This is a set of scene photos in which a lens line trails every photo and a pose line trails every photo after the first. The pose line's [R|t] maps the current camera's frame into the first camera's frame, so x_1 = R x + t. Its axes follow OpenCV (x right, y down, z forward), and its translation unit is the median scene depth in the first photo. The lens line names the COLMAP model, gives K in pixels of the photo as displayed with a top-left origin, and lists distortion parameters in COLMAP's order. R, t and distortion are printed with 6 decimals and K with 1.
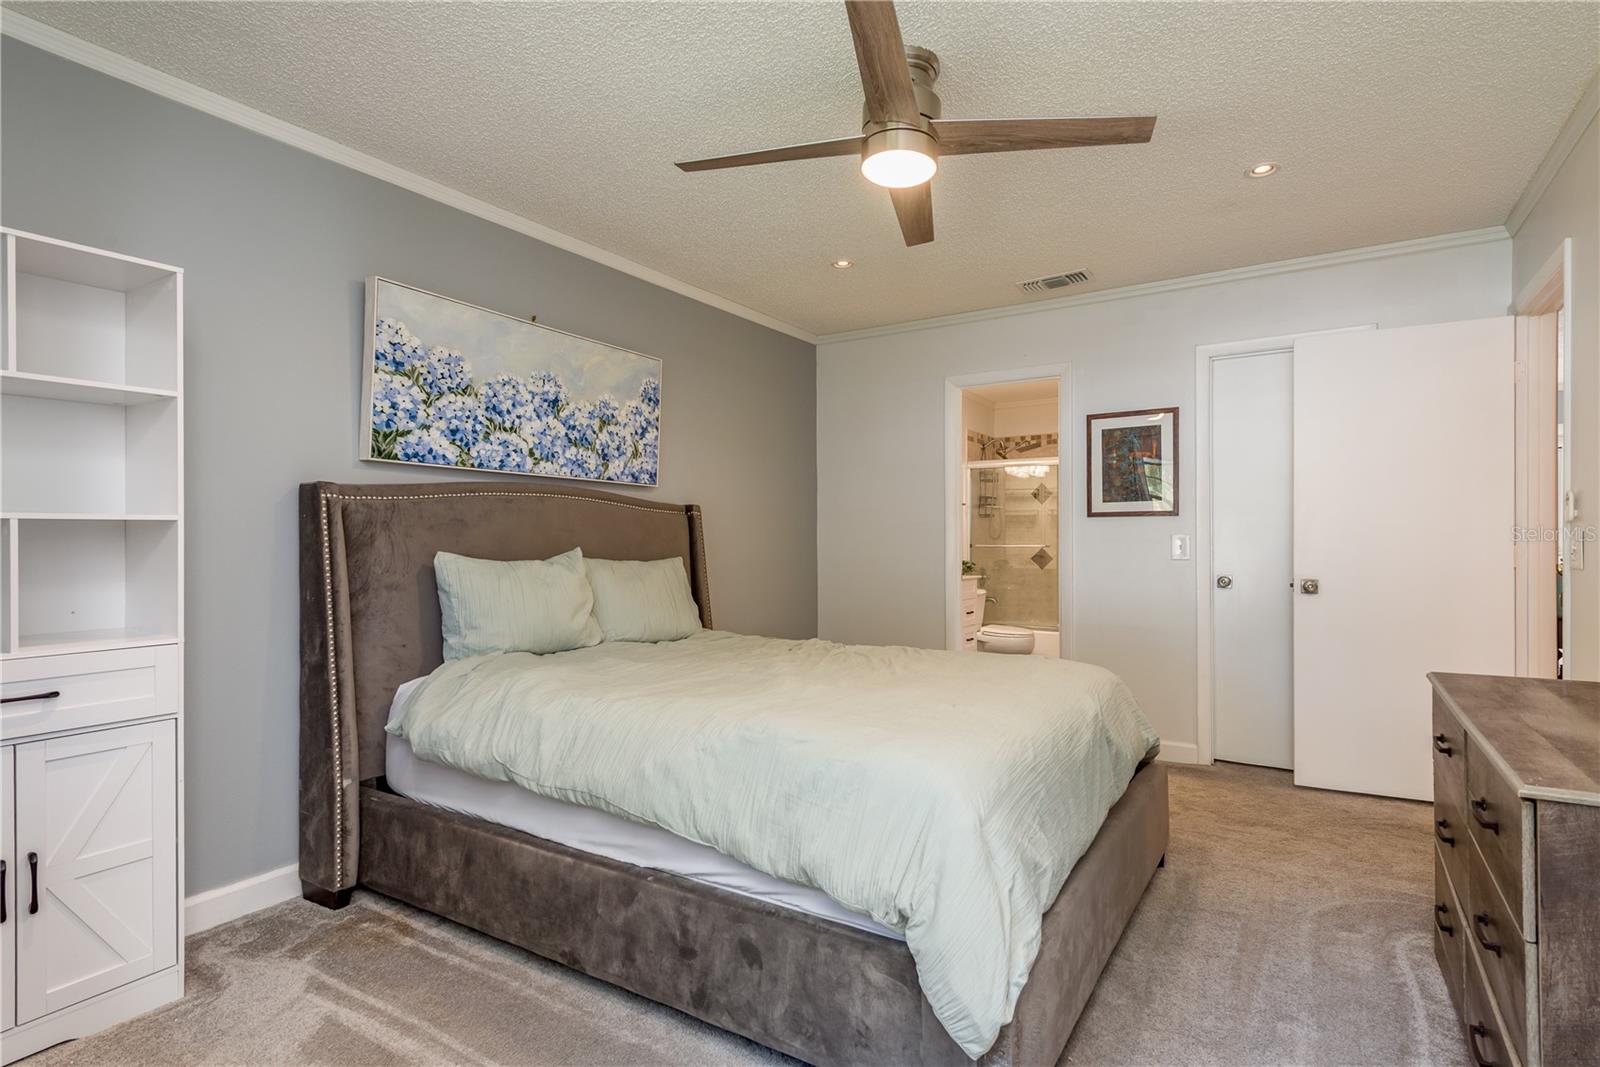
lens RADIAL K [[807.9, 0, 804.9], [0, 807.9, 543.0], [0, 0, 1]] dist [0.018083, -0.001461]
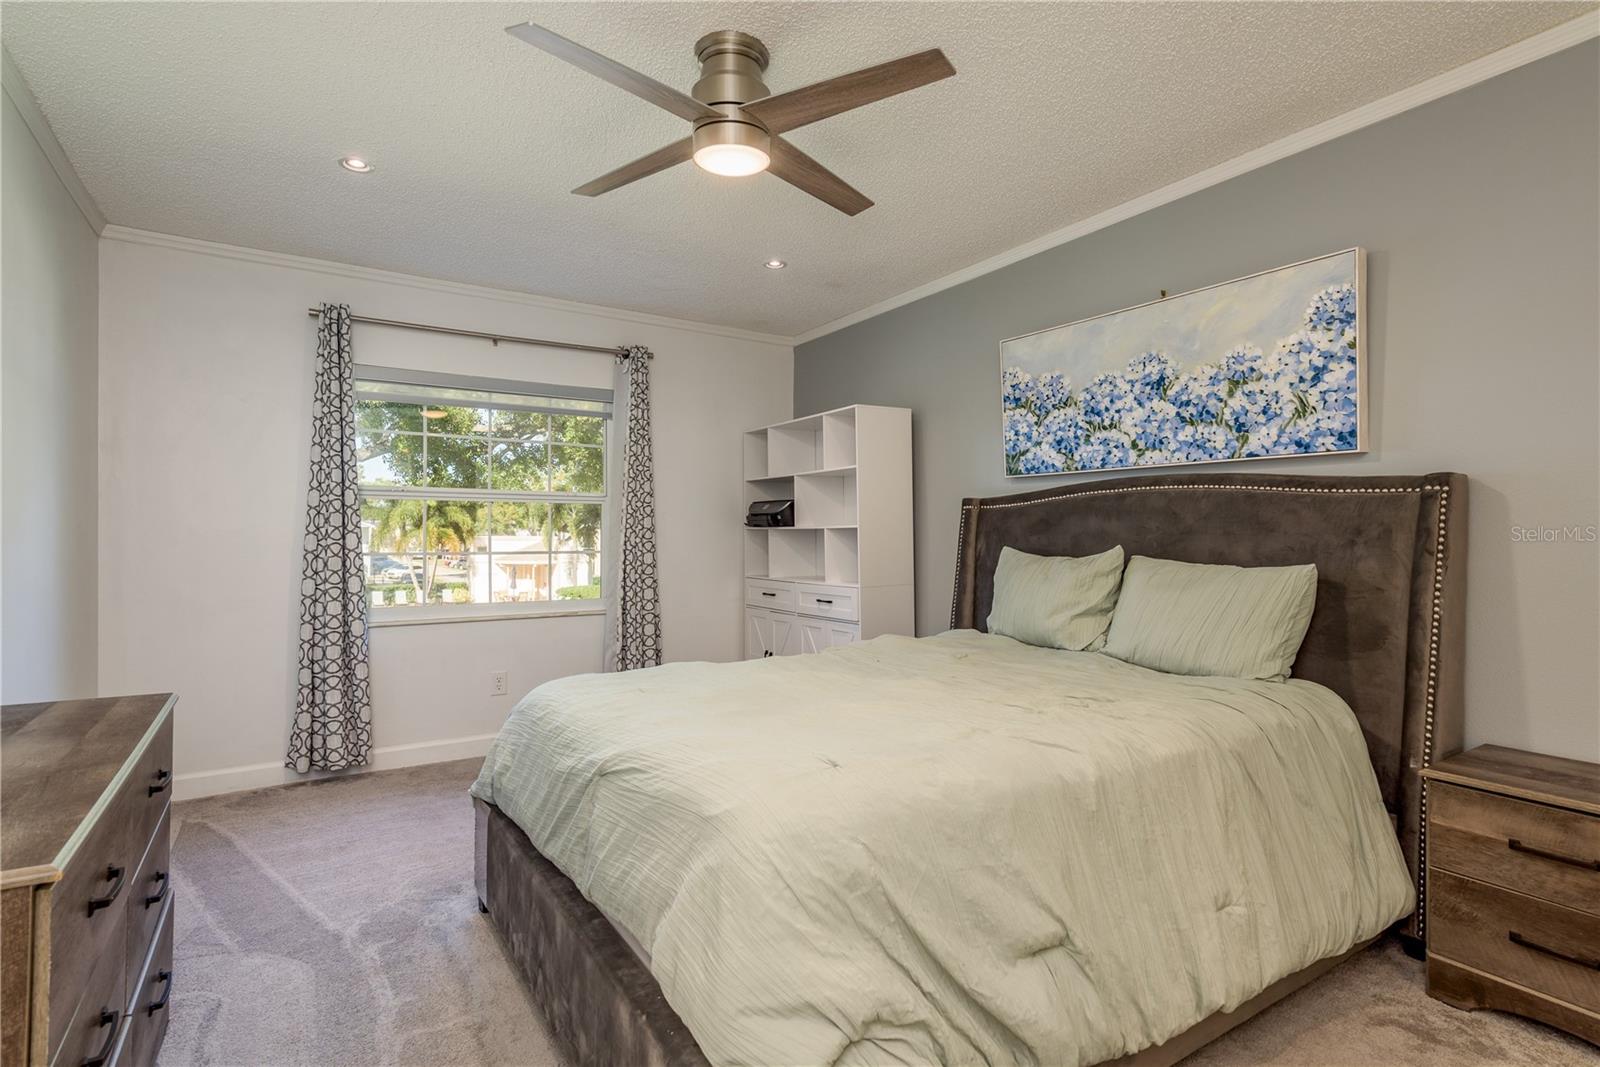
lens RADIAL K [[807.9, 0, 804.9], [0, 807.9, 543.0], [0, 0, 1]] dist [0.018083, -0.001461]
pose [[-0.425901, 0.007307, -0.904740, 0.685299], [-0.003064, 0.999950, 0.009518, -0.004755], [0.904764, 0.006826, -0.425858, 1.062805]]
